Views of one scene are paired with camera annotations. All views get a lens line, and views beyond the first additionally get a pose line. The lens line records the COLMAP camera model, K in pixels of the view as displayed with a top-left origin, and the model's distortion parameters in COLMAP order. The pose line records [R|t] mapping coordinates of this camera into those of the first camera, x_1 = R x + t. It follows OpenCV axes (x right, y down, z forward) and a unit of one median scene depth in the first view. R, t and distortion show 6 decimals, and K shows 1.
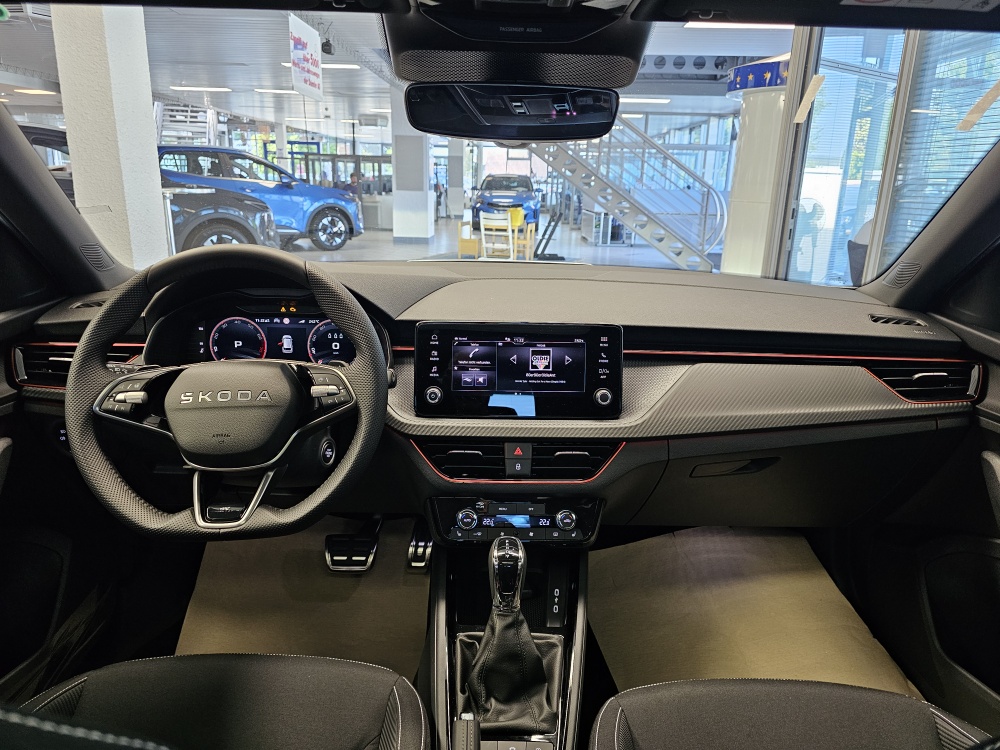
lens RADIAL K [[673.1, 0, 507.9], [0, 673.1, 368.7], [0, 0, 1]] dist [0.072393, -0.088720]
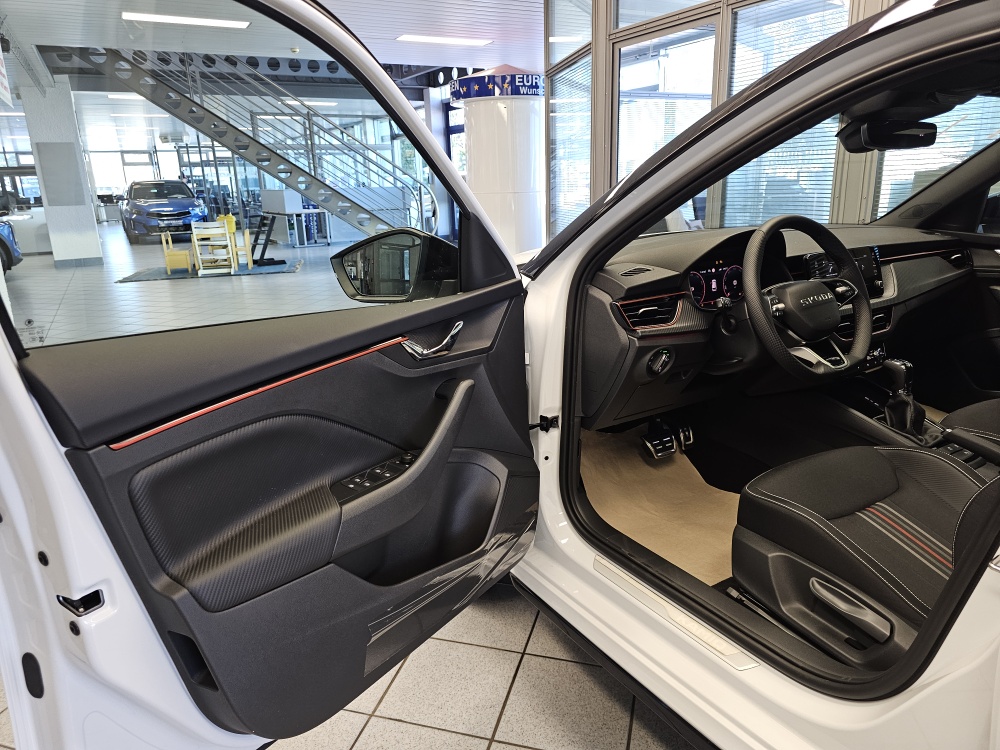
lens RADIAL K [[672.5, 0, 501.8], [0, 672.5, 367.0], [0, 0, 1]] dist [0.041281, -0.051331]
pose [[0.855644, -0.185651, 0.483123, -1.655939], [0.185421, 0.981449, 0.048751, -0.020604], [-0.483211, 0.047868, 0.874194, -0.105739]]
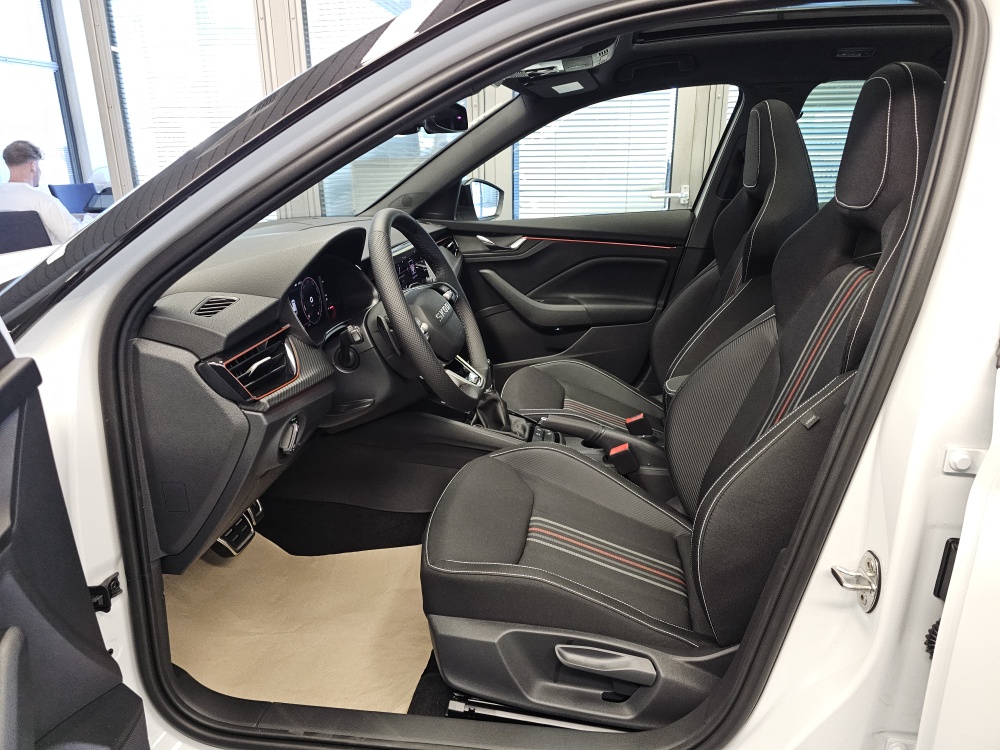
lens RADIAL K [[660.2, 0, 505.8], [0, 660.2, 359.2], [0, 0, 1]] dist [0.037045, -0.051203]
pose [[0.141579, -0.308722, 0.940556, -1.462969], [0.265710, 0.927112, 0.264313, -0.168082], [-0.953600, 0.212494, 0.213290, 0.494268]]
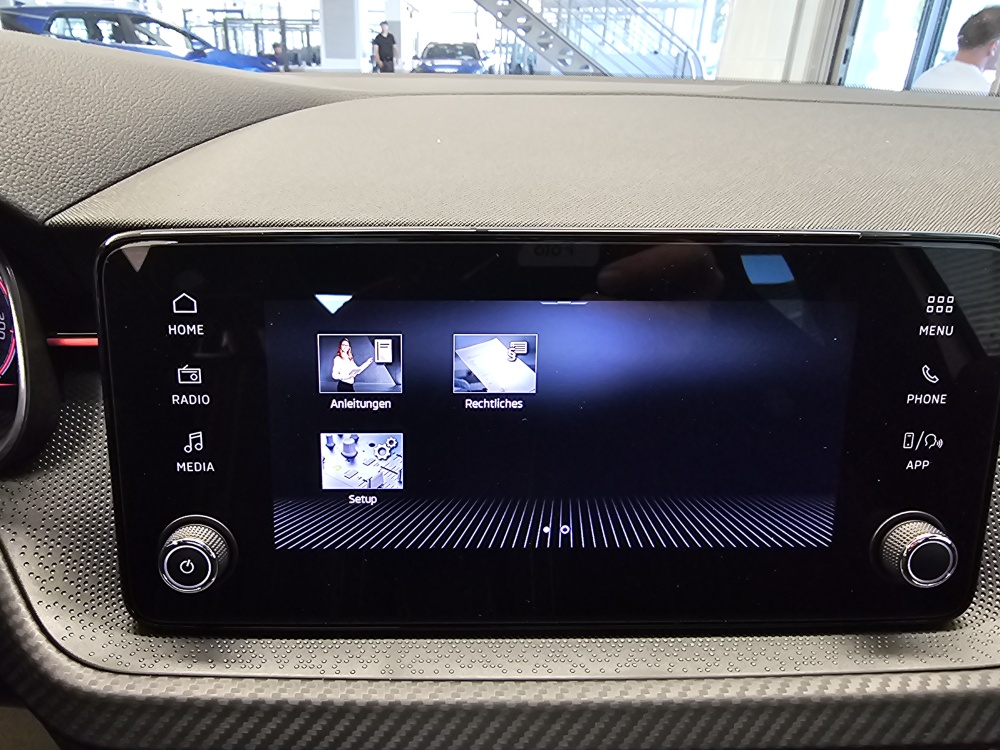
lens RADIAL K [[683.5, 0, 449.2], [0, 683.5, 368.4], [0, 0, 1]] dist [0.004756, -0.000059]
pose [[0.999919, -0.010223, -0.007535, -0.019784], [0.011287, 0.987338, 0.158231, -0.060209], [0.005822, -0.158303, 0.987373, 0.765437]]
